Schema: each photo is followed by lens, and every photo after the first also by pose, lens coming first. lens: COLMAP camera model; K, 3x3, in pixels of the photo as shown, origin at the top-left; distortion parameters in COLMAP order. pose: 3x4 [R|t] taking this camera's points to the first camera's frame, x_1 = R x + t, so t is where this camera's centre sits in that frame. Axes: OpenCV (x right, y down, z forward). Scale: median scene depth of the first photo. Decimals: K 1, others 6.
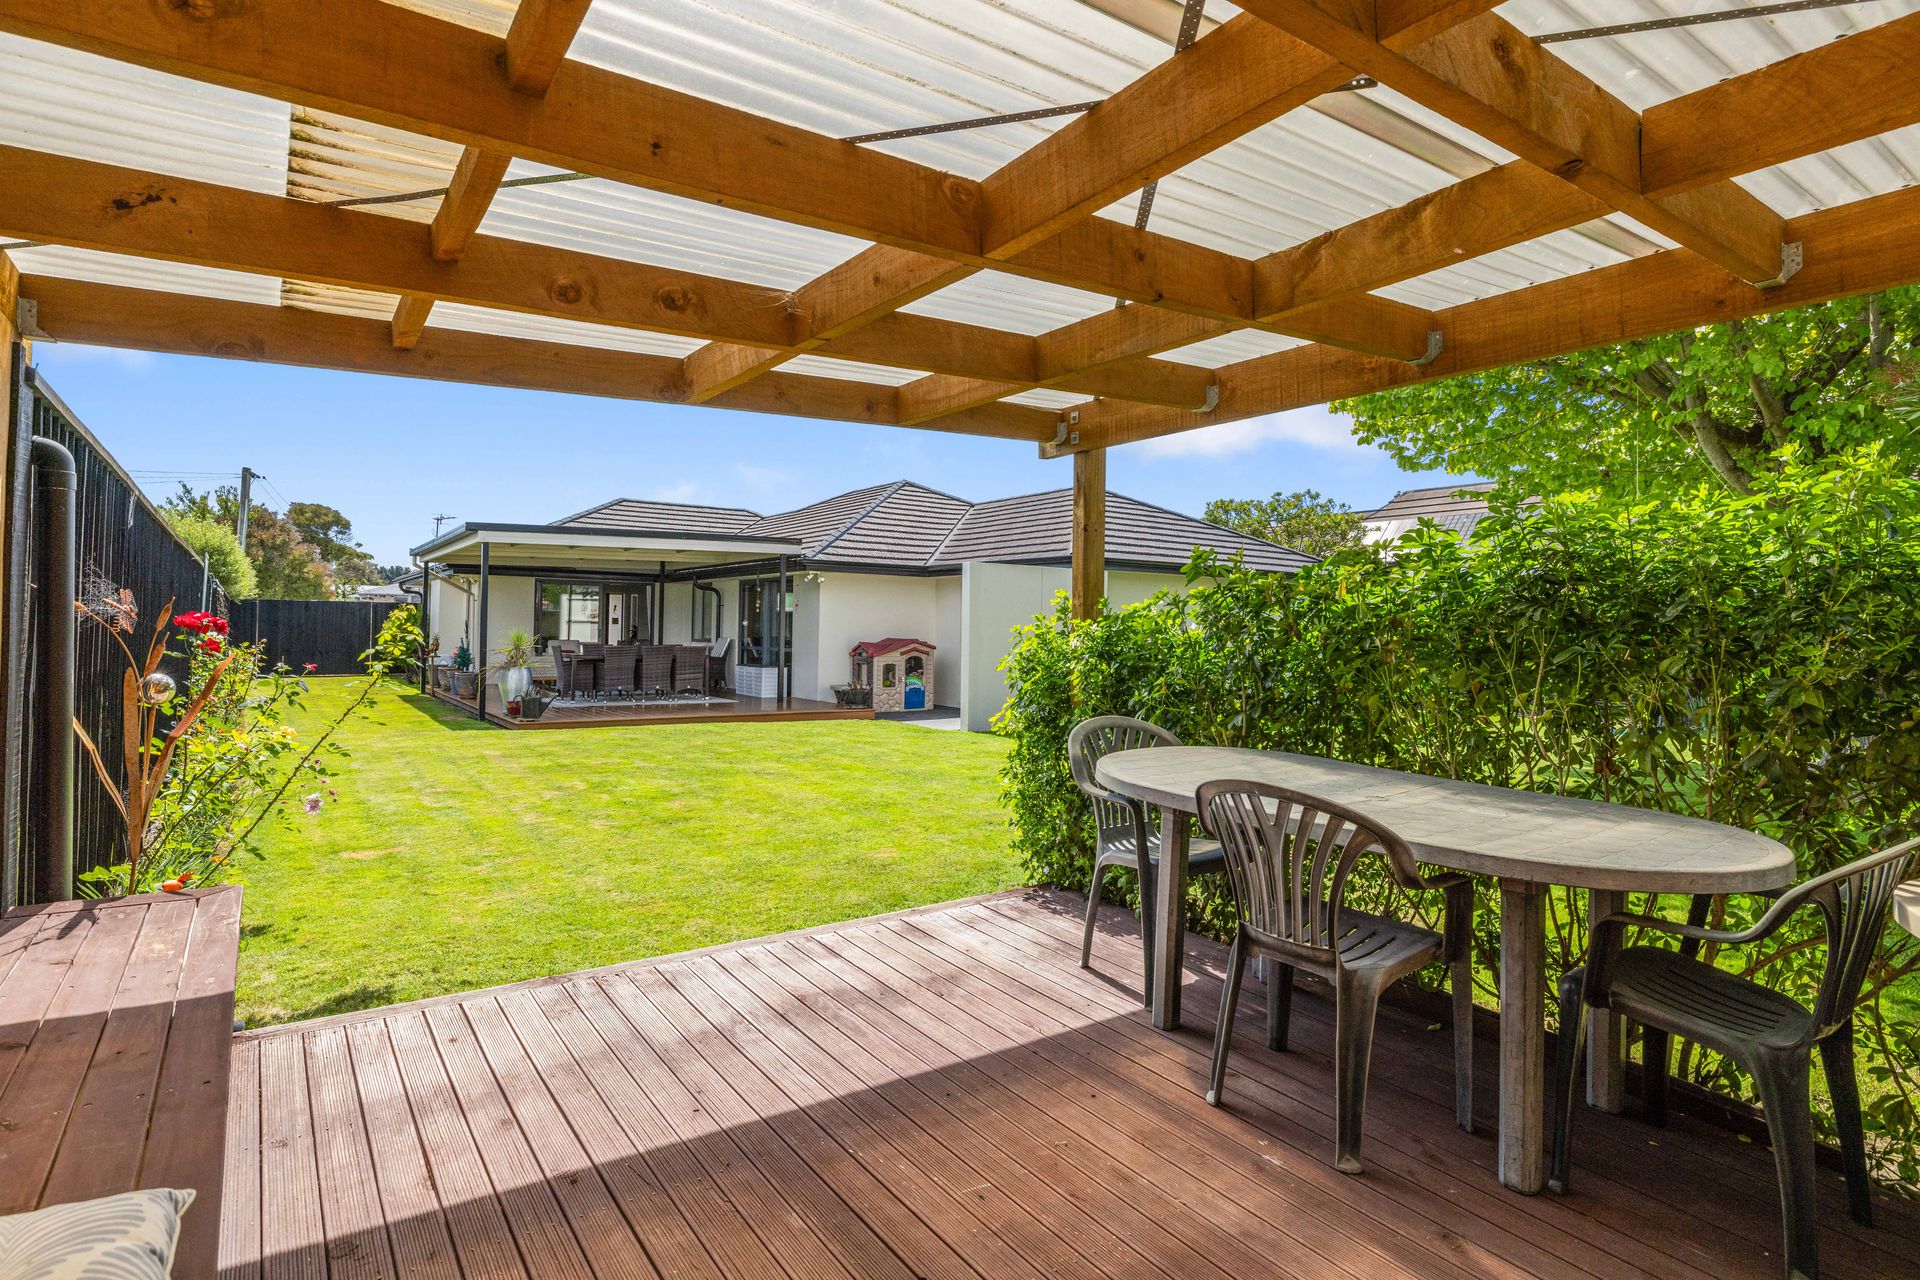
lens RADIAL K [[1010.0, 0, 960.1], [0, 1010.0, 626.3], [0, 0, 1]] dist [0.000124, 0.000034]
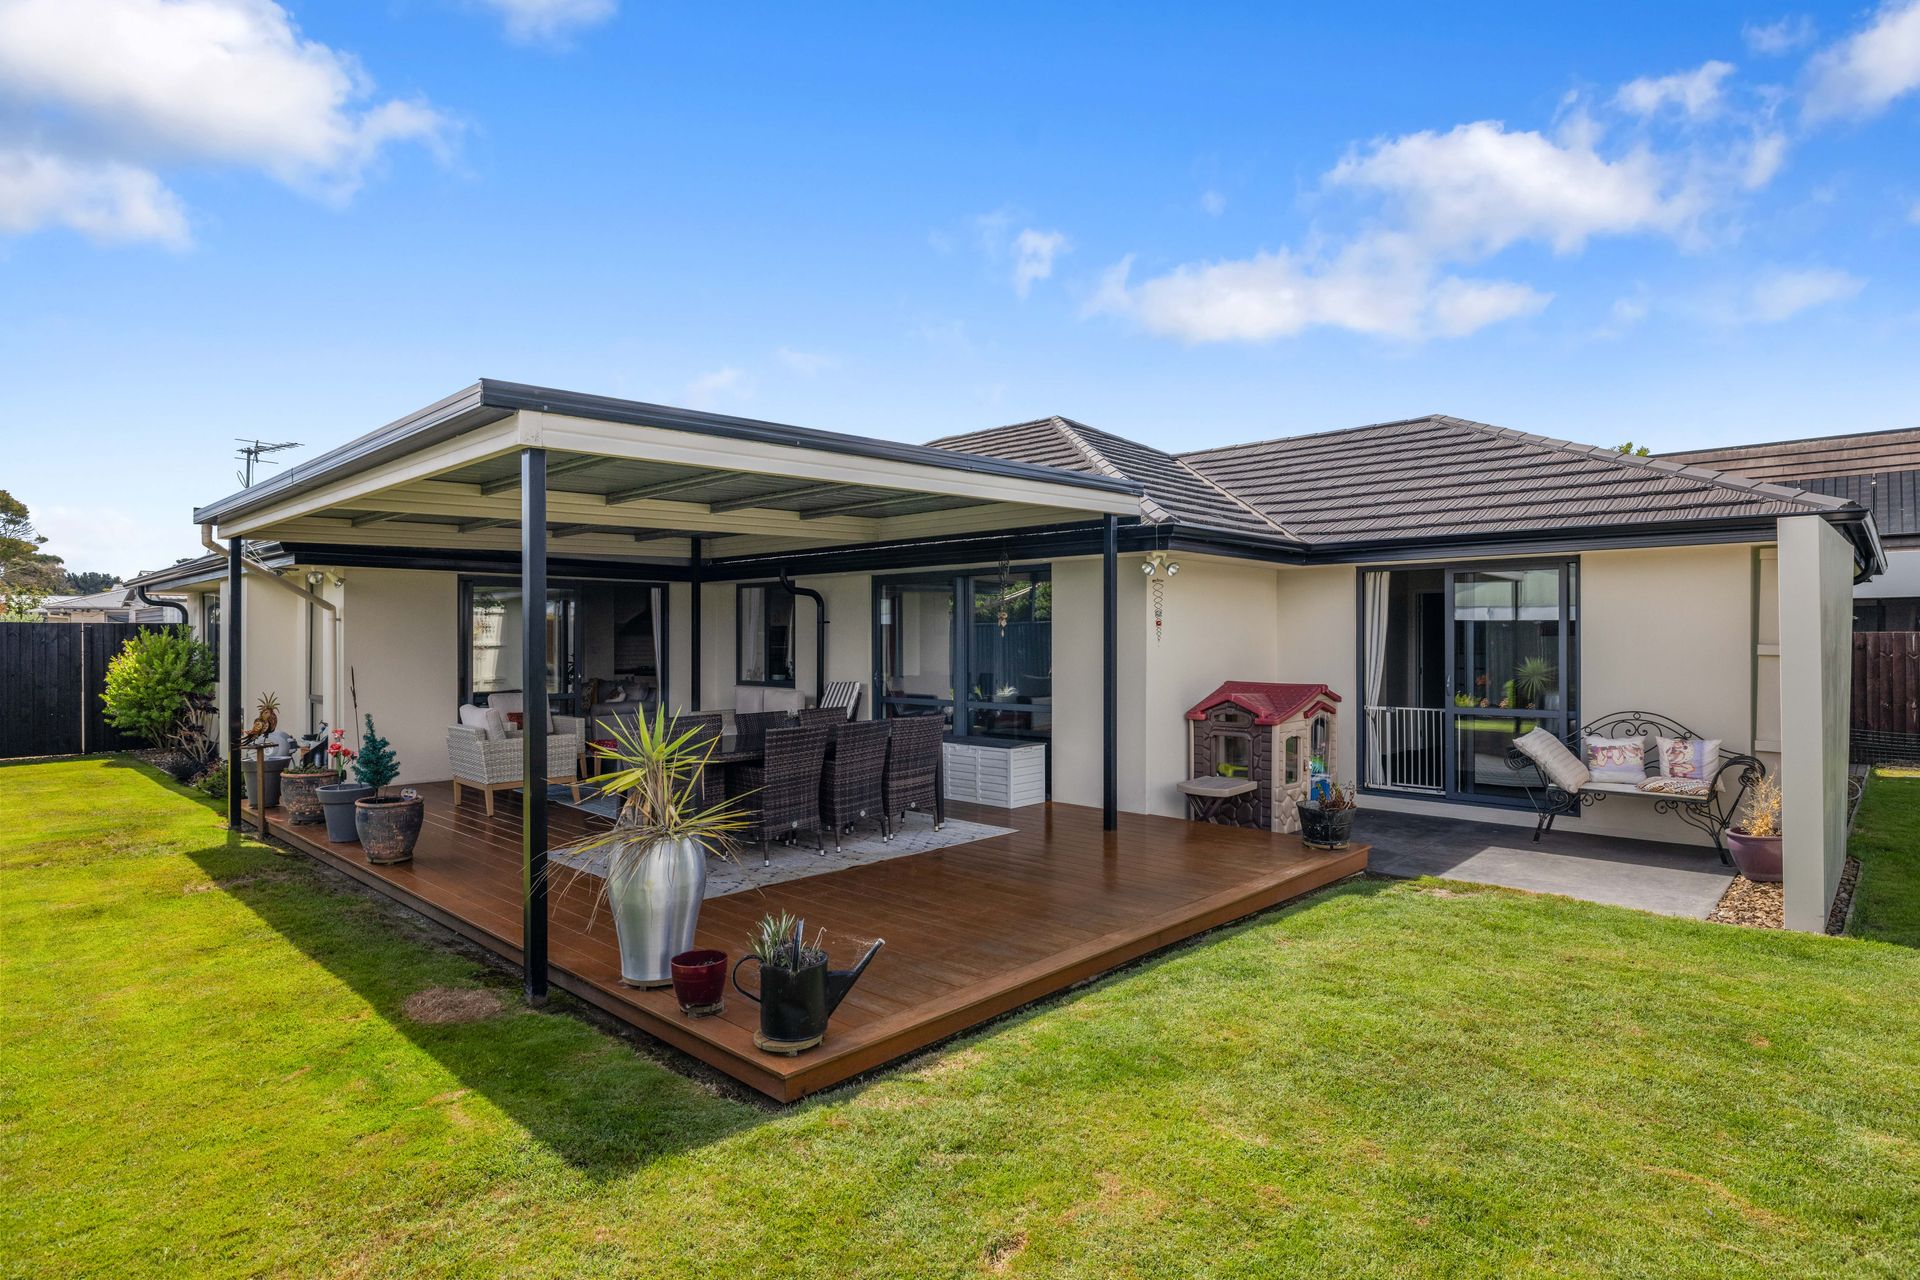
lens RADIAL K [[1033.1, 0, 959.1], [0, 1033.1, 642.1], [0, 0, 1]] dist [0.003412, 0.000459]
pose [[0.981859, -0.019261, 0.188633, -0.281742], [0.017448, 0.999784, 0.011265, -0.015020], [-0.188809, -0.007770, 0.981983, 0.453916]]
